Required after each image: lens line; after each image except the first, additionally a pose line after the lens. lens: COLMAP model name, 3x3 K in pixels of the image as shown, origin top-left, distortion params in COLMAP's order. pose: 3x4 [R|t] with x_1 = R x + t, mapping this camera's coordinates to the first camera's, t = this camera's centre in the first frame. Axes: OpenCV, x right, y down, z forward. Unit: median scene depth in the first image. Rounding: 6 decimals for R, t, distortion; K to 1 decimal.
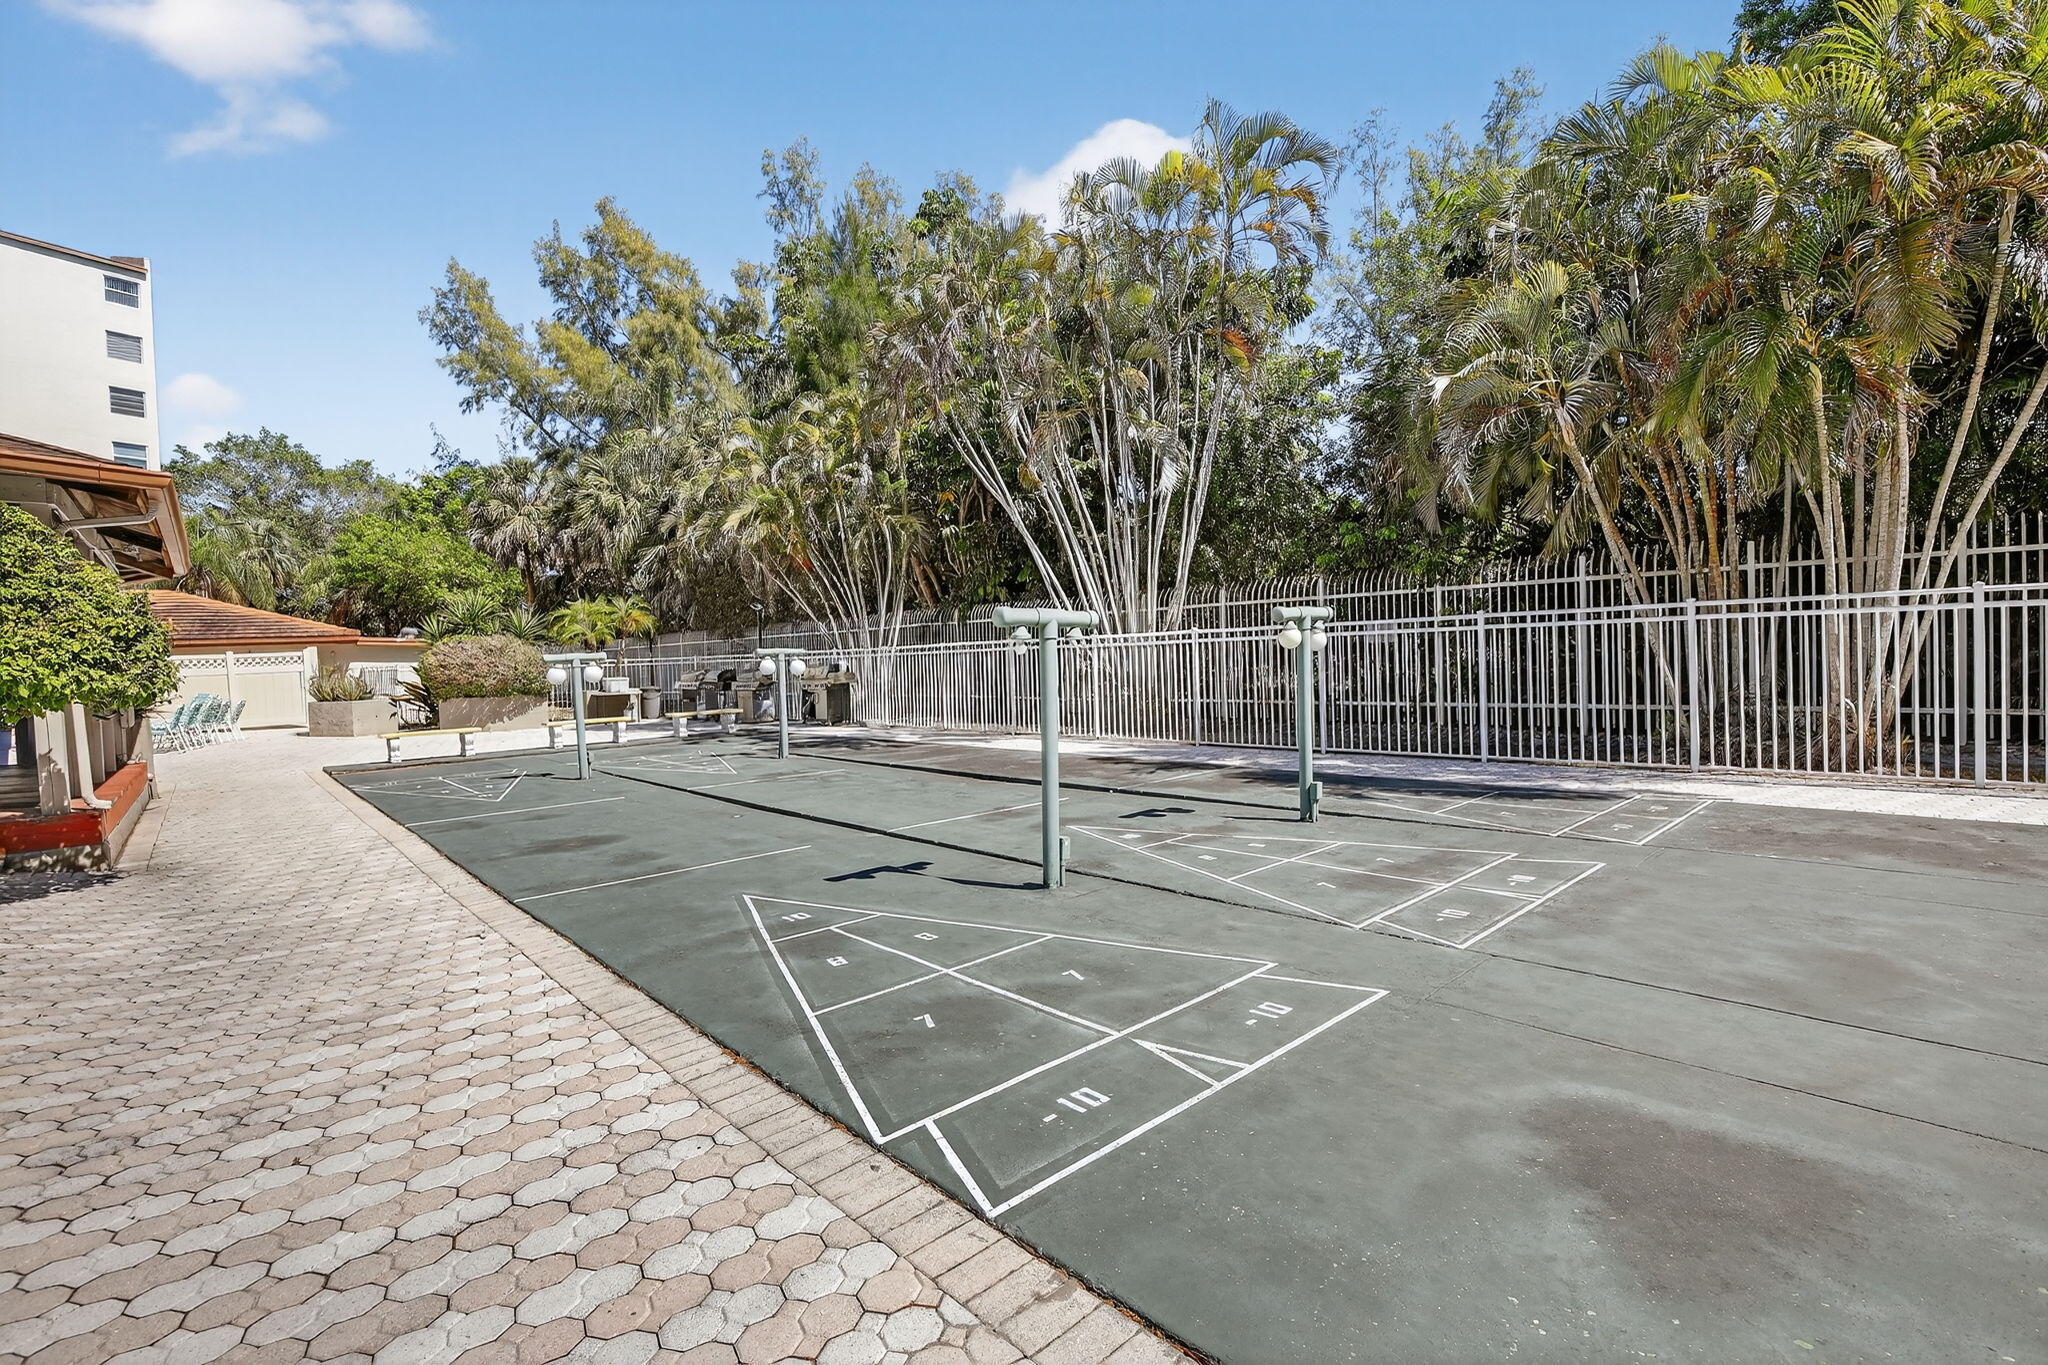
lens RADIAL K [[951.0, 0, 1023.4], [0, 951.0, 658.5], [0, 0, 1]] dist [-0.032857, 0.000660]
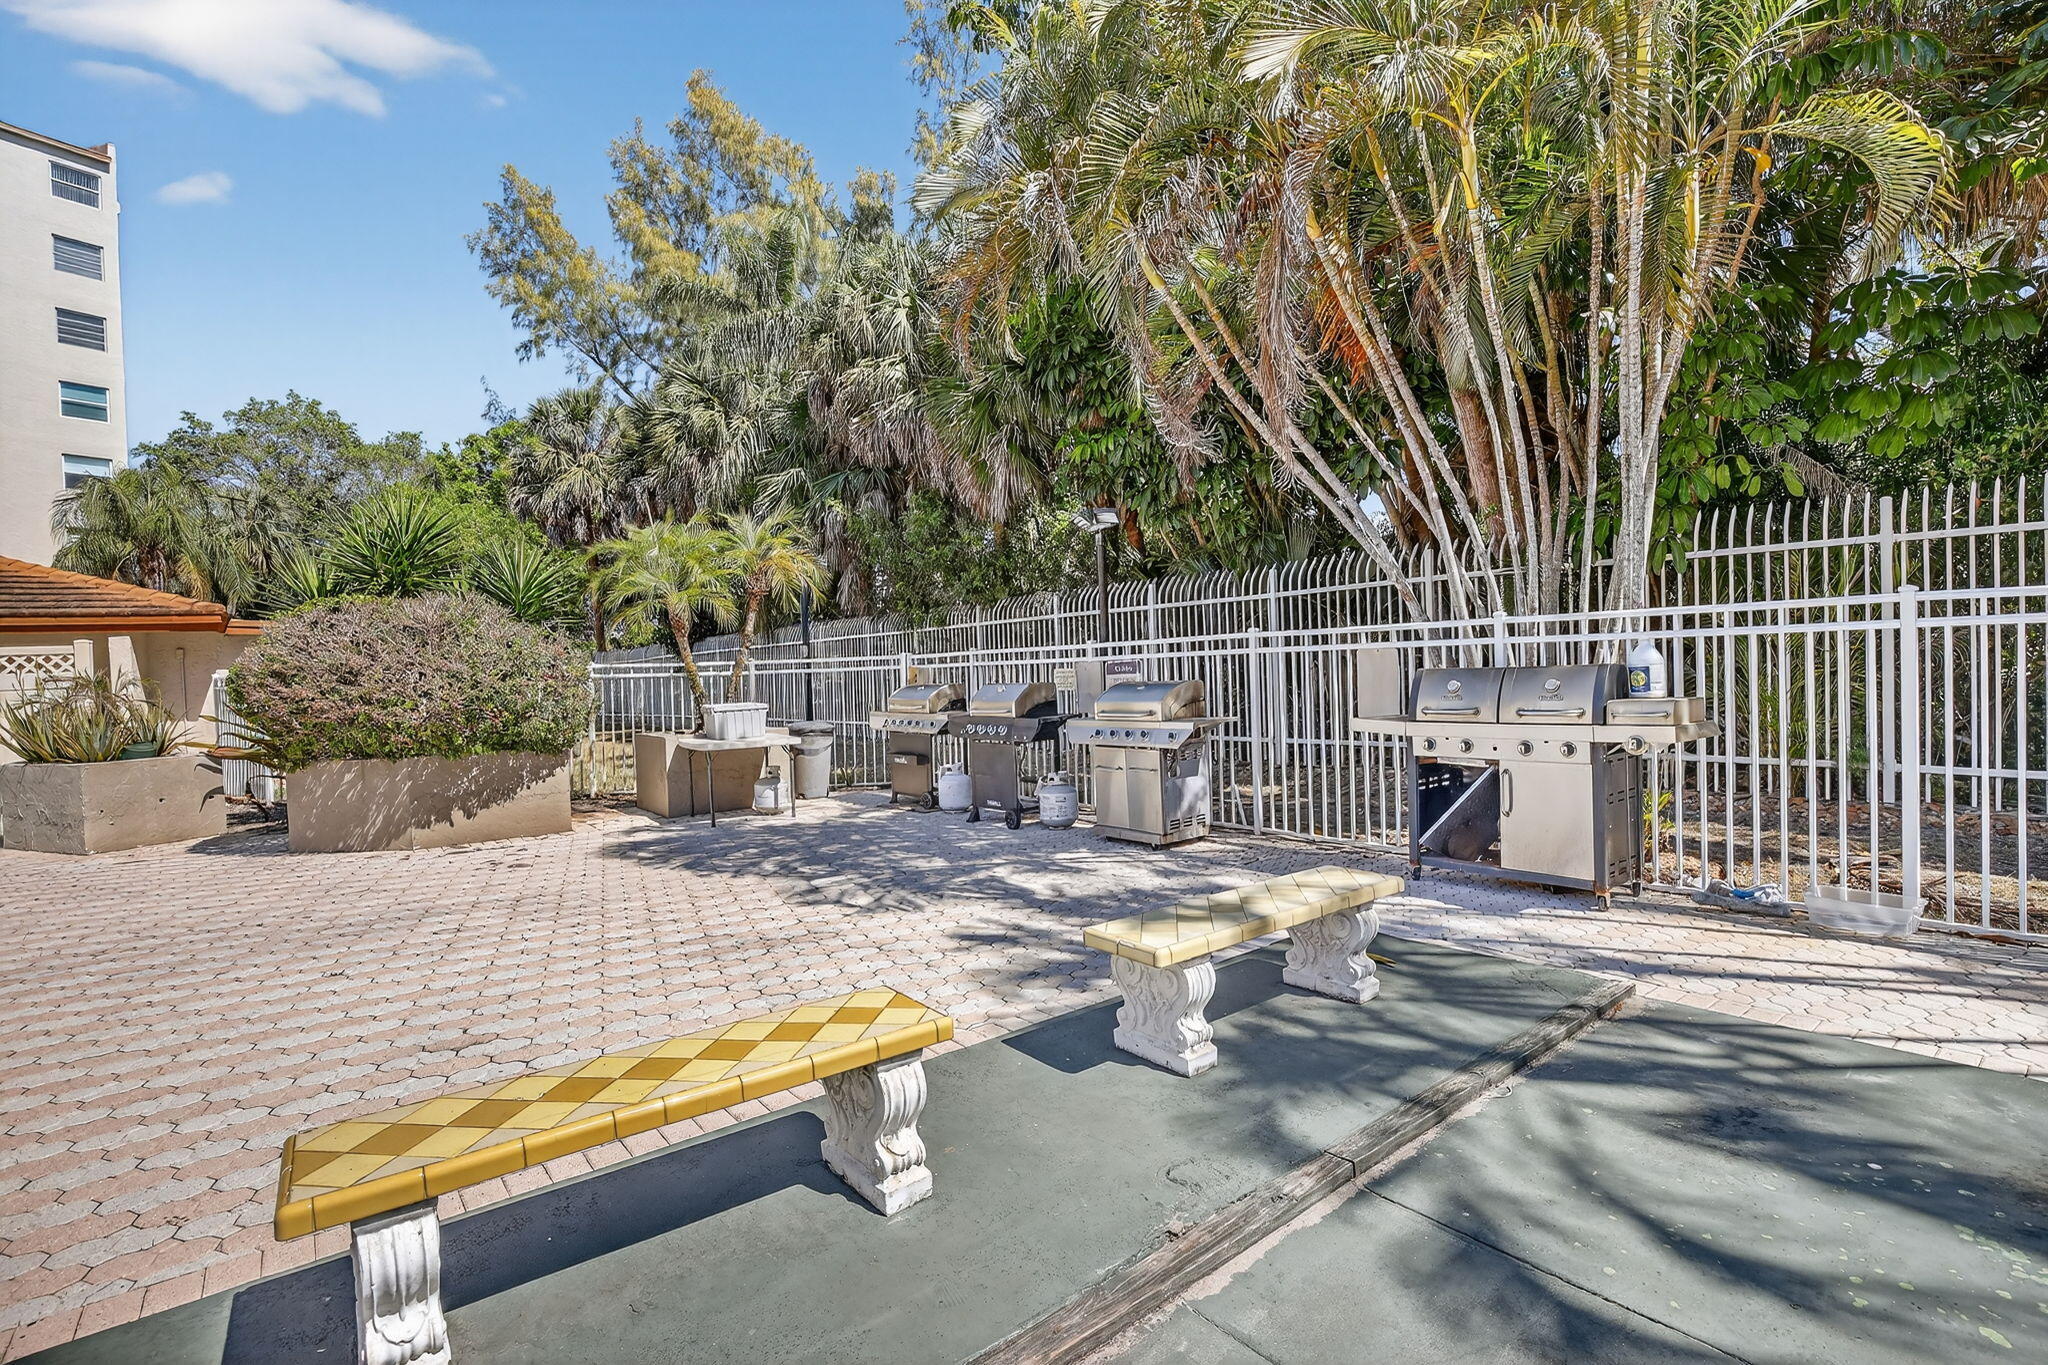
lens RADIAL K [[951.0, 0, 1023.4], [0, 951.0, 658.5], [0, 0, 1]] dist [-0.032857, 0.000660]
pose [[0.997072, -0.002083, -0.076441, -0.143838], [0.000979, 0.999895, -0.014476, 0.003544], [0.076463, 0.014359, 0.996969, 0.313602]]
